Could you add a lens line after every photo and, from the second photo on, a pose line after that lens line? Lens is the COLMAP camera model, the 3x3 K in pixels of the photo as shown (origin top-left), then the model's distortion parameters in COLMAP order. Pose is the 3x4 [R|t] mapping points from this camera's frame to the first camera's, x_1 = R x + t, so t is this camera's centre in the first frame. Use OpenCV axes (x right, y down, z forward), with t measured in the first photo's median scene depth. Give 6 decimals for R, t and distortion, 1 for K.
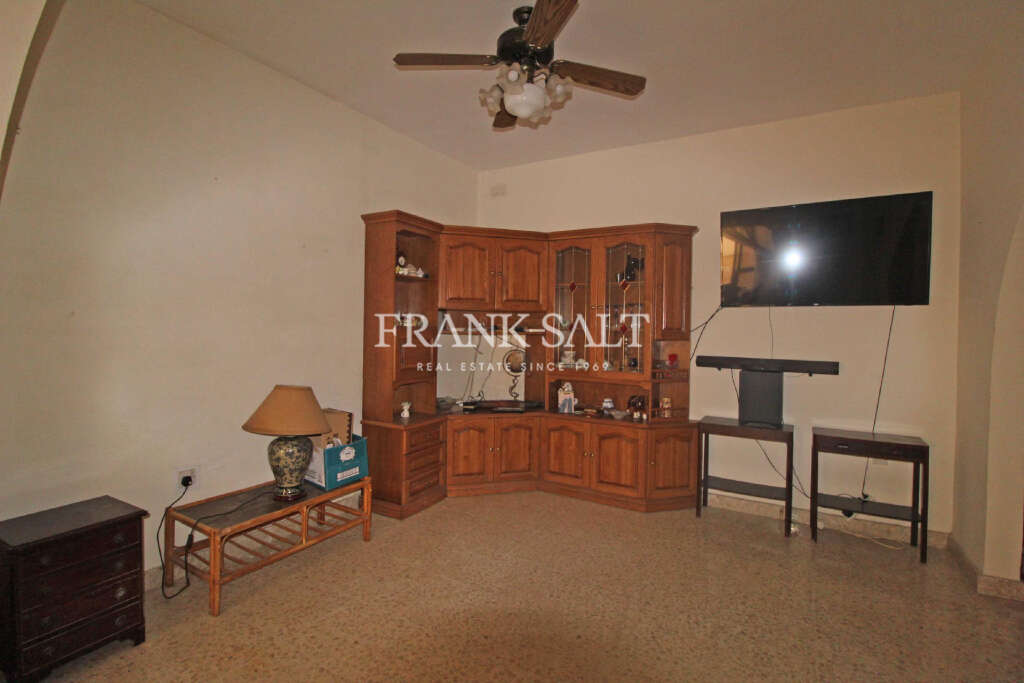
lens RADIAL K [[476.4, 0, 516.0], [0, 476.4, 333.8], [0, 0, 1]] dist [0.001000, -0.018020]
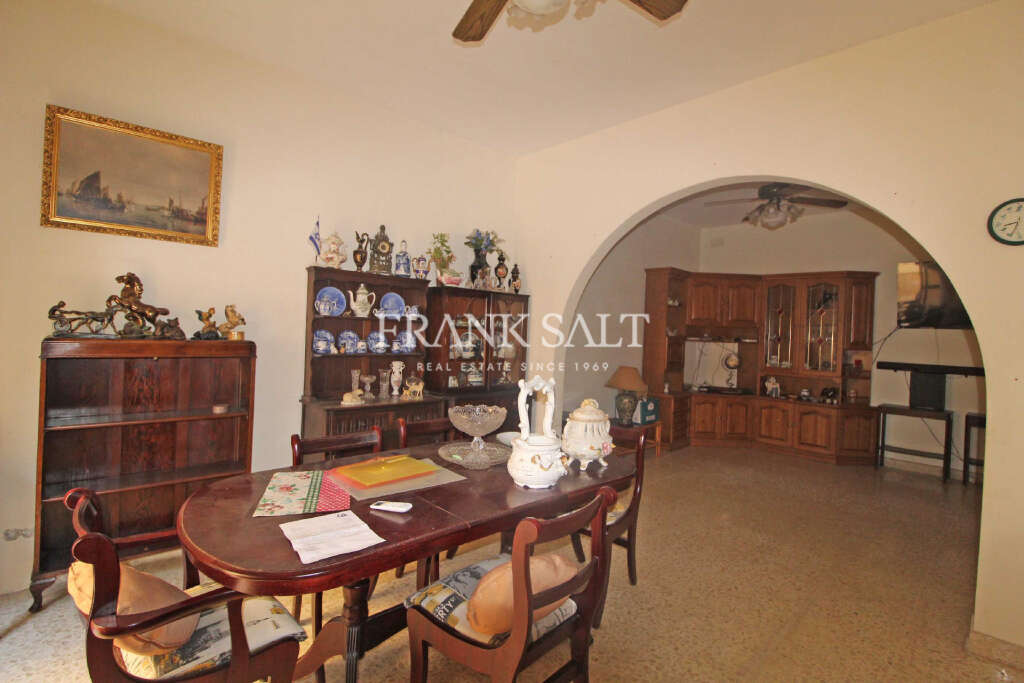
lens RADIAL K [[476.4, 0, 516.0], [0, 476.4, 333.8], [0, 0, 1]] dist [0.001000, -0.018020]
pose [[0.957241, 0.022790, -0.288393, -0.251551], [-0.026037, 0.999633, -0.007427, 0.001849], [0.288118, 0.014618, 0.957483, -0.677424]]
